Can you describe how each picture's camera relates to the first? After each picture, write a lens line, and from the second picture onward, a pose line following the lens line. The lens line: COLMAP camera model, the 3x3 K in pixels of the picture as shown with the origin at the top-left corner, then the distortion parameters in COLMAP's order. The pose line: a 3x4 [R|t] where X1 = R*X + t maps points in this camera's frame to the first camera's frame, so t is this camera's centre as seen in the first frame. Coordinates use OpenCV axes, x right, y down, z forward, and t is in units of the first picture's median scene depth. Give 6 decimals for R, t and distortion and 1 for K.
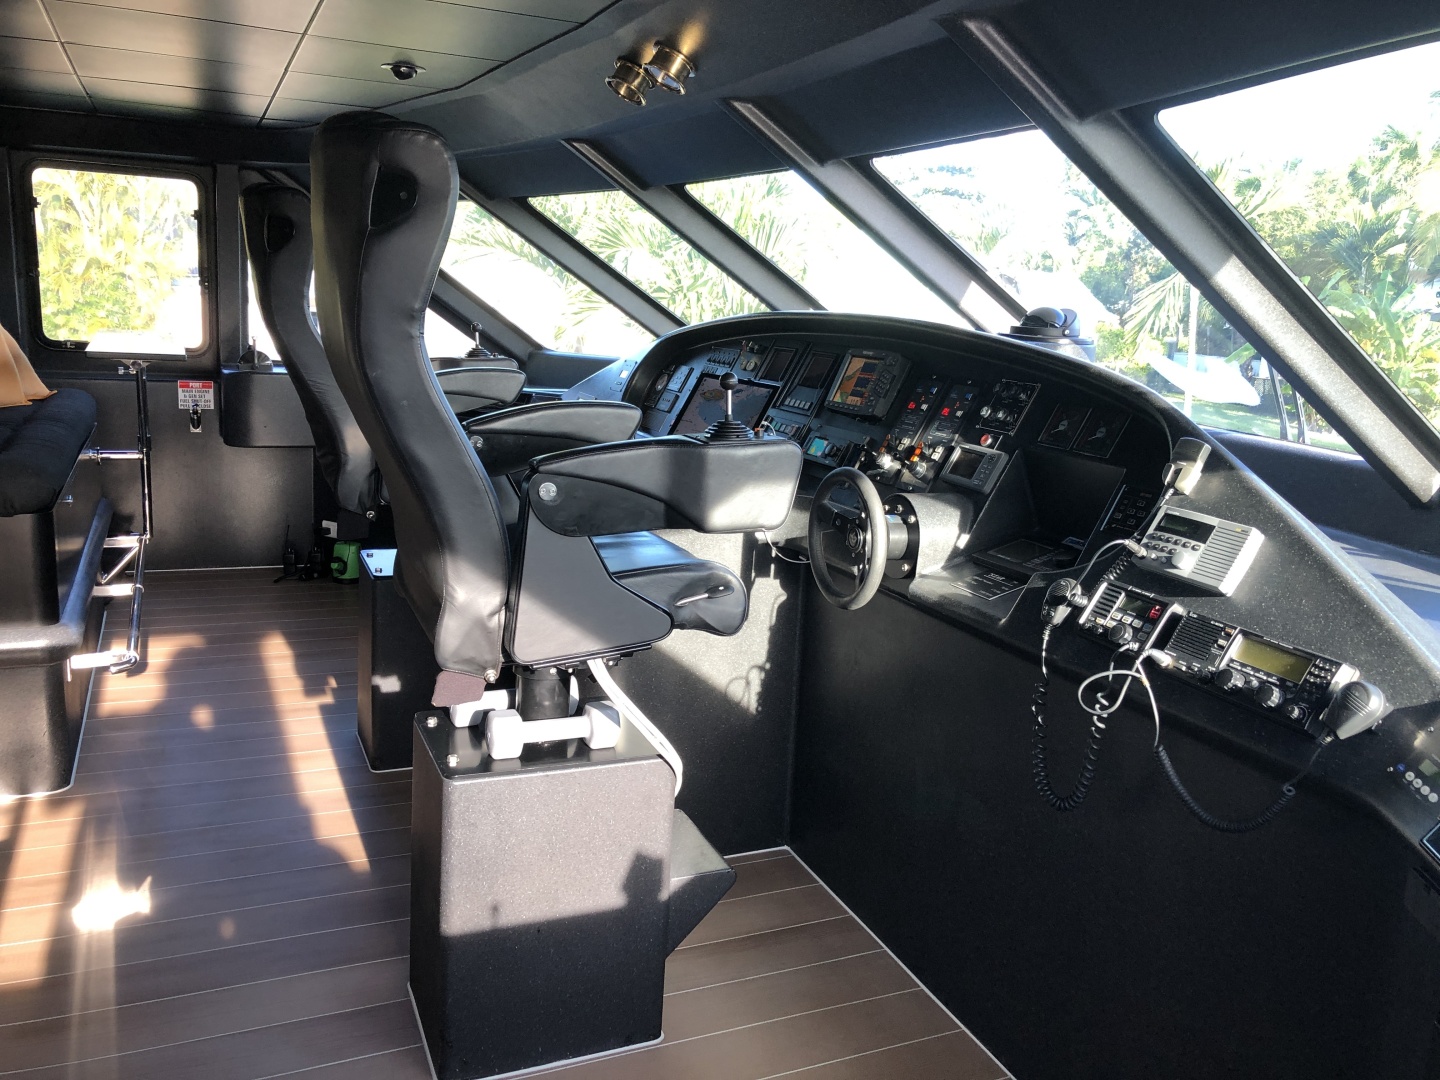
lens RADIAL K [[1198.6, 0, 747.0], [0, 1198.6, 542.2], [0, 0, 1]] dist [0.040209, -0.017519]
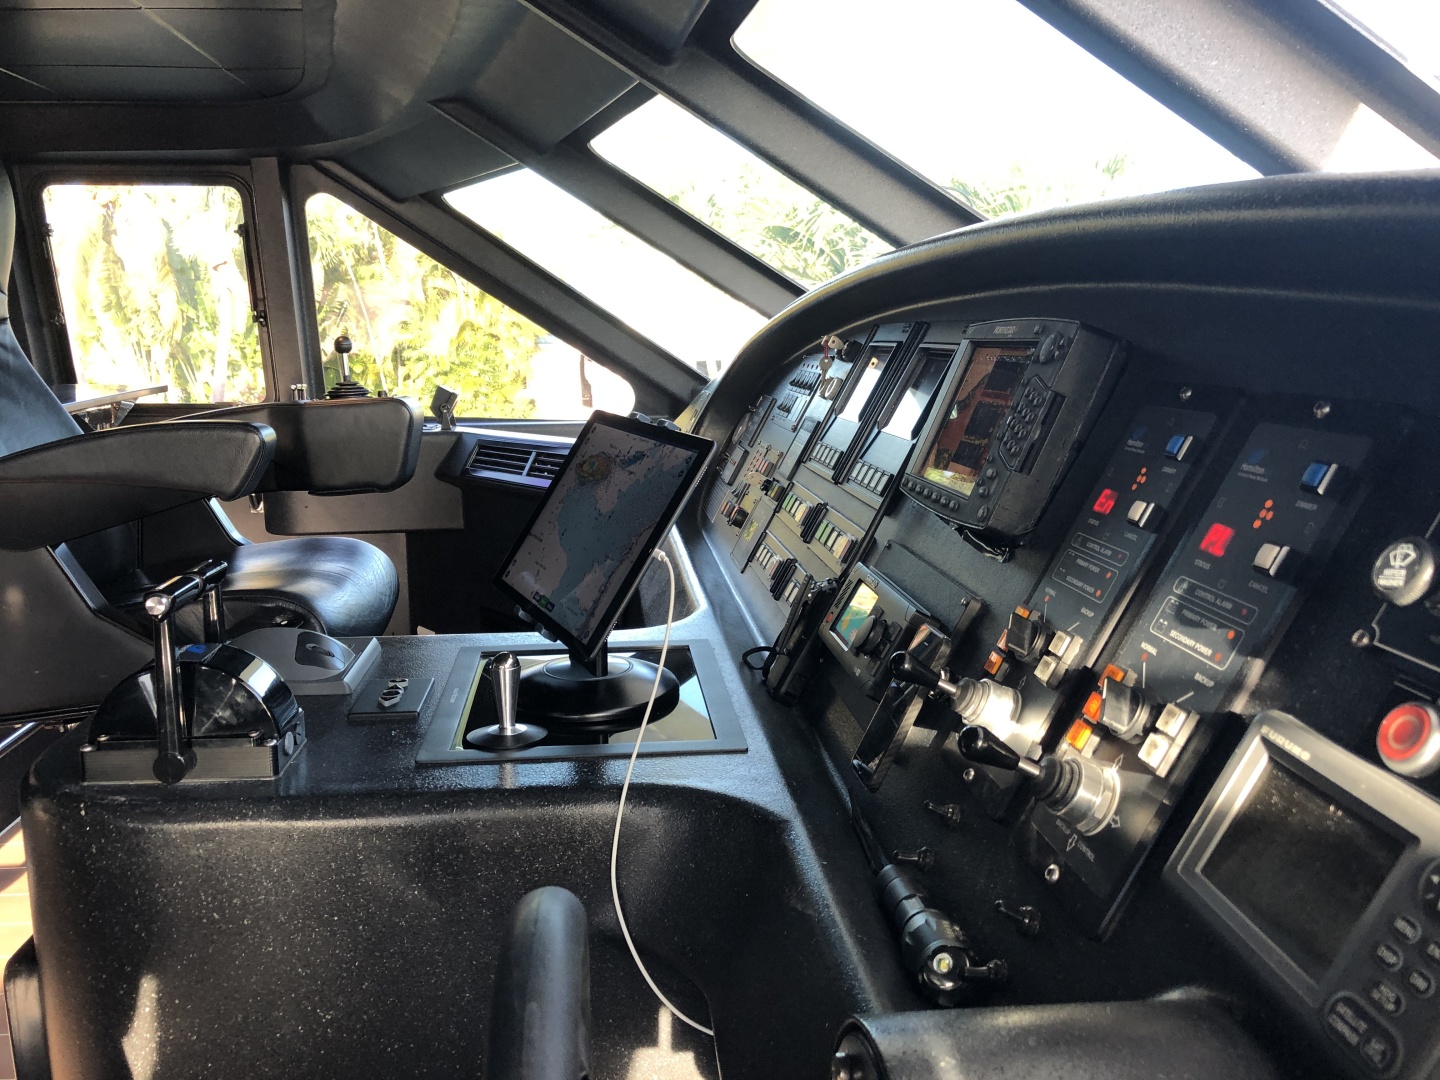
lens RADIAL K [[1184.7, 0, 719.5], [0, 1184.7, 521.1], [0, 0, 1]] dist [0.035509, 0.003072]
pose [[0.938039, -0.014060, -0.346244, 0.175230], [-0.001039, 0.999058, -0.043382, -0.115445], [0.346527, 0.041053, 0.937141, 0.848058]]
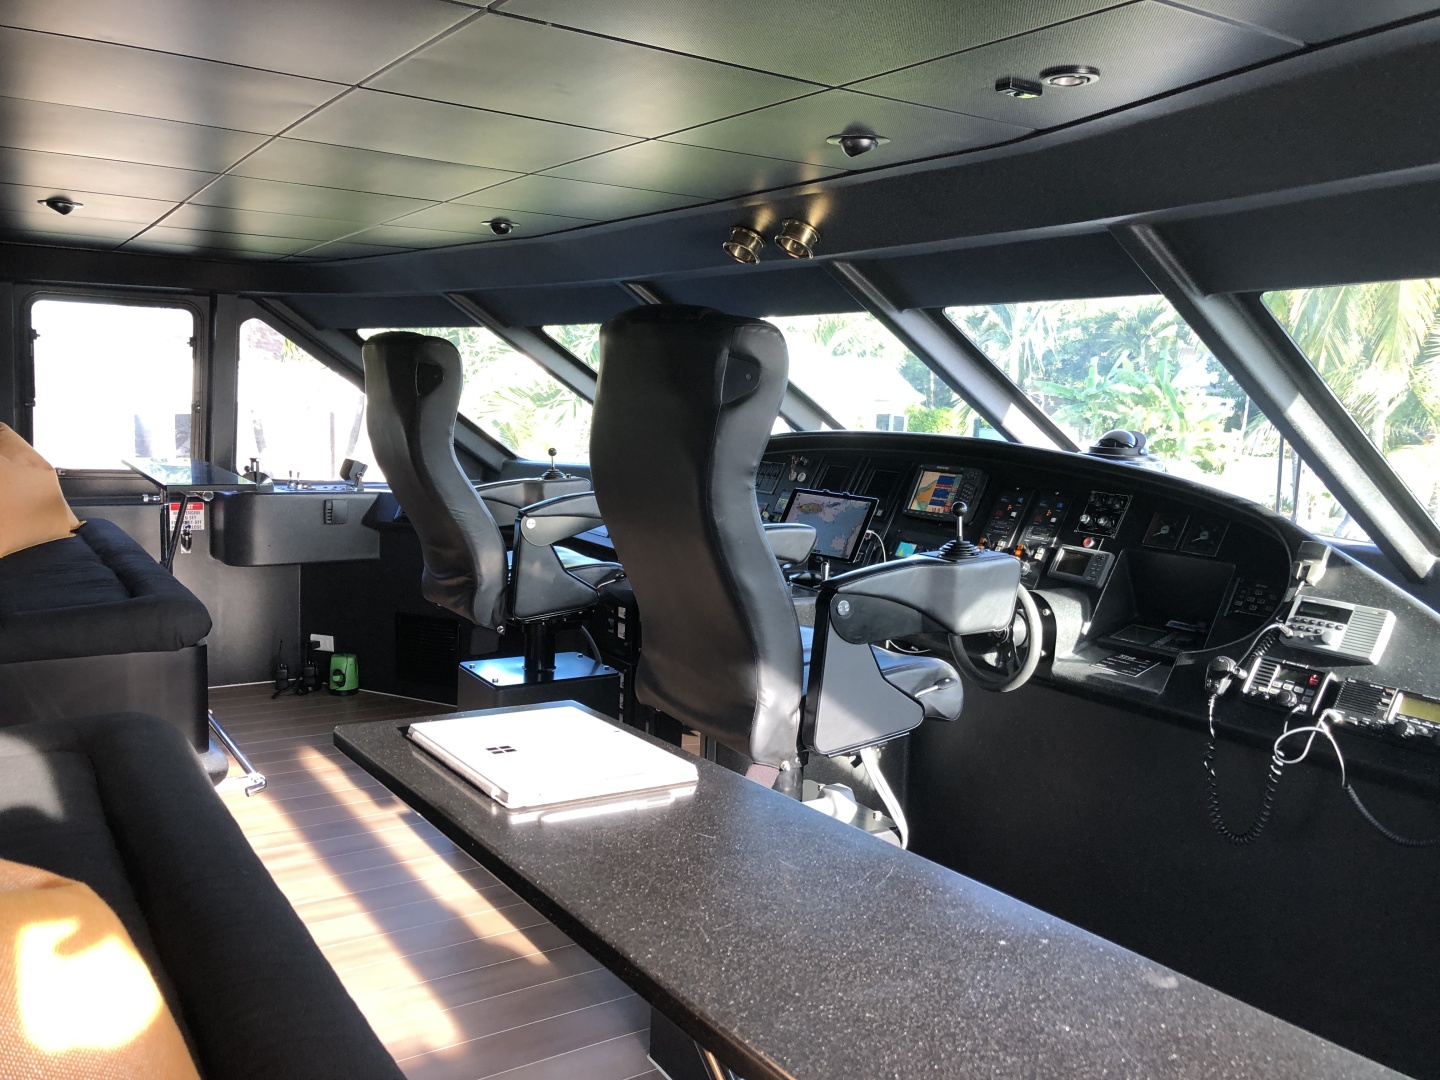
lens RADIAL K [[1214.9, 0, 720.4], [0, 1214.9, 532.4], [0, 0, 1]] dist [0.030258, -0.001689]
pose [[0.987428, -0.040055, 0.152910, -0.369973], [0.051284, 0.996213, -0.070211, -0.030248], [-0.149519, 0.077170, 0.985743, -0.152034]]
